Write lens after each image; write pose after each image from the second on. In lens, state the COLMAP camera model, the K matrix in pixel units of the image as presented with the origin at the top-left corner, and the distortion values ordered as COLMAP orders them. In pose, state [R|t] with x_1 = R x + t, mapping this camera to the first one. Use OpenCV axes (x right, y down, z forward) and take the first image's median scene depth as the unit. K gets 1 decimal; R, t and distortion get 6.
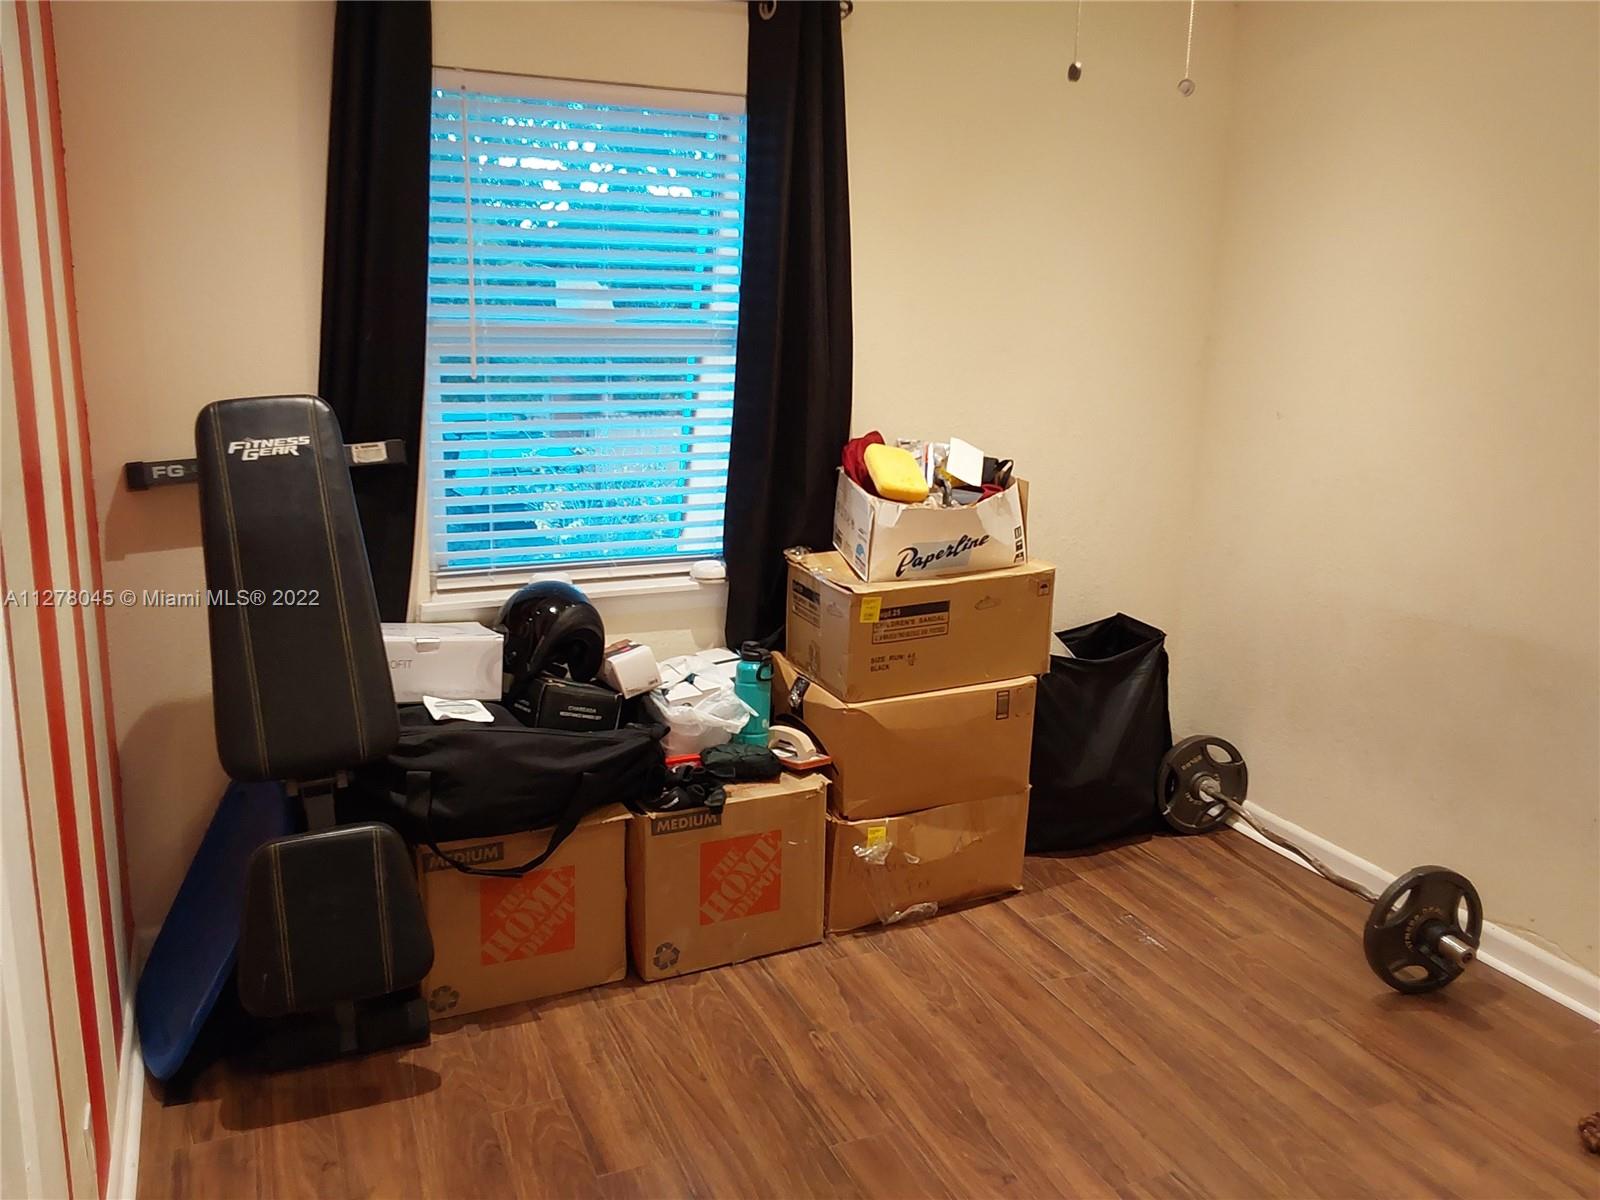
lens RADIAL K [[1281.4, 0, 800.0], [0, 1281.4, 571.6], [0, 0, 1]] dist [0.121896, -0.197115]
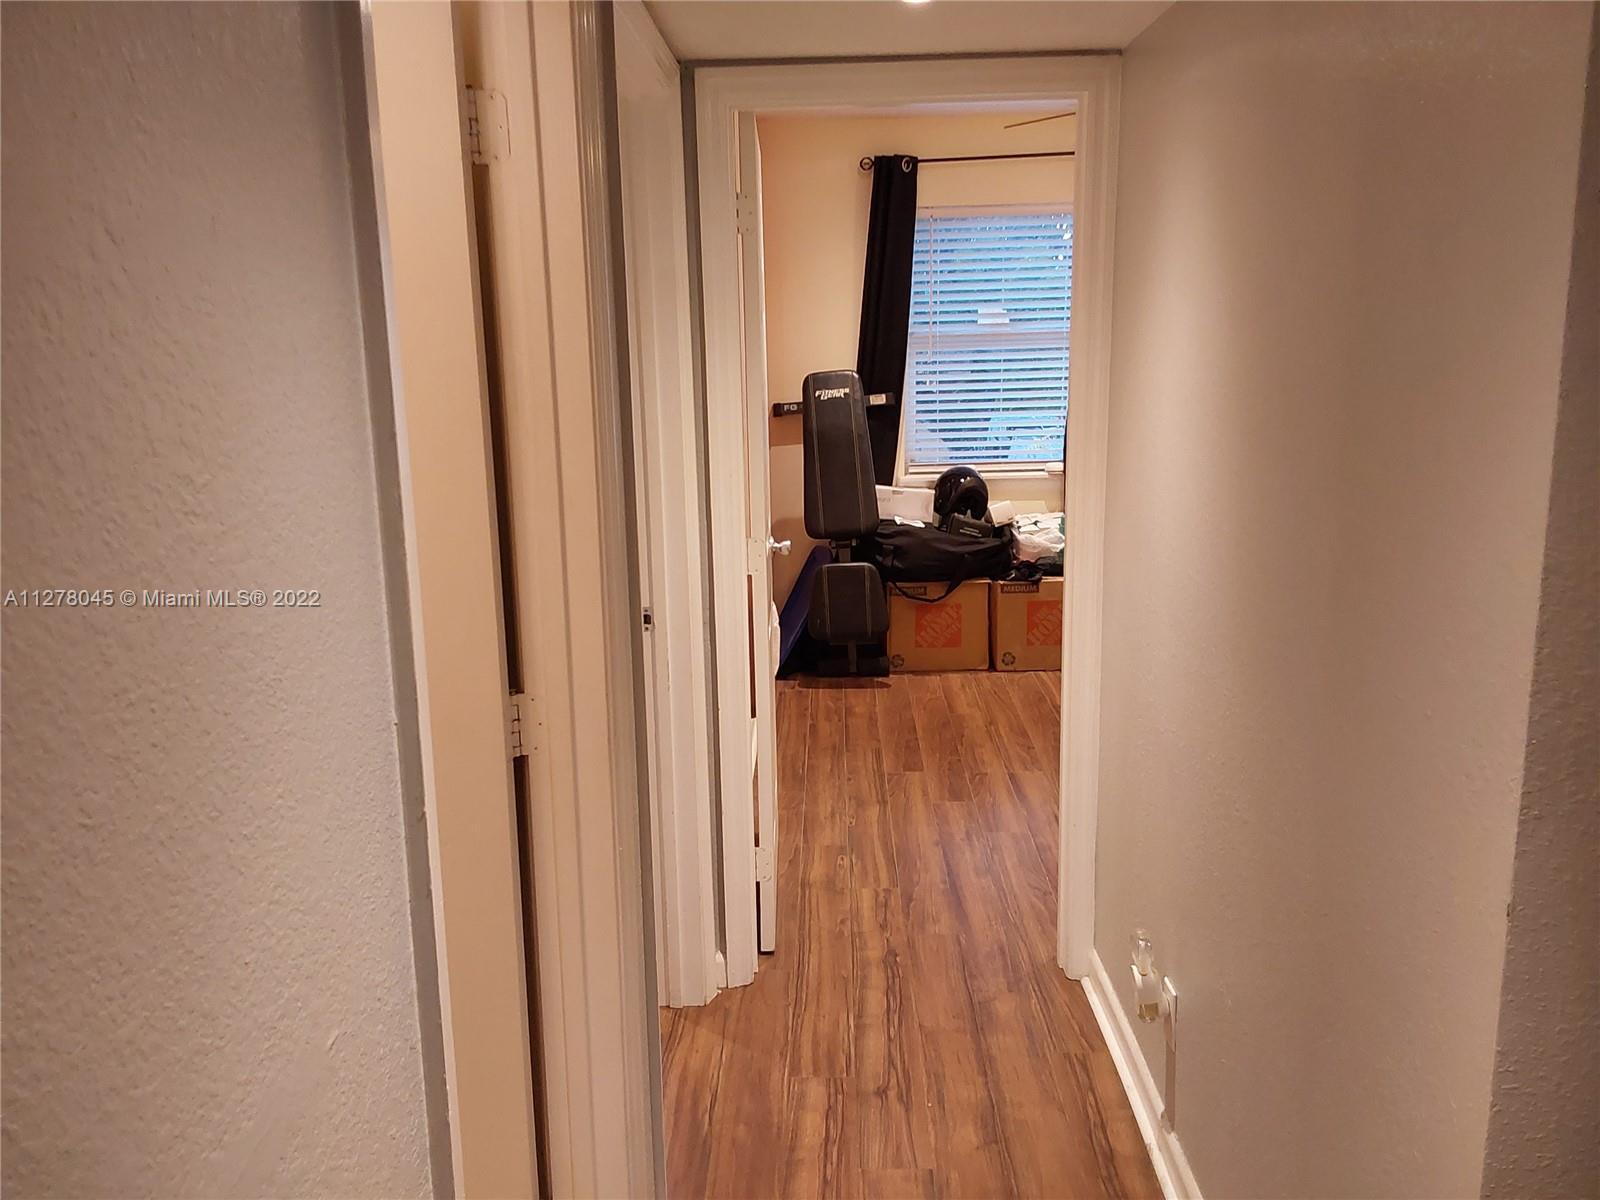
lens RADIAL K [[1291.4, 0, 800.7], [0, 1291.4, 568.6], [0, 0, 1]] dist [0.118079, -0.178673]
pose [[0.908457, 0.047405, -0.415281, 0.437886], [-0.050014, 0.998738, 0.004596, 0.179781], [0.414975, 0.016594, 0.909682, -0.947780]]
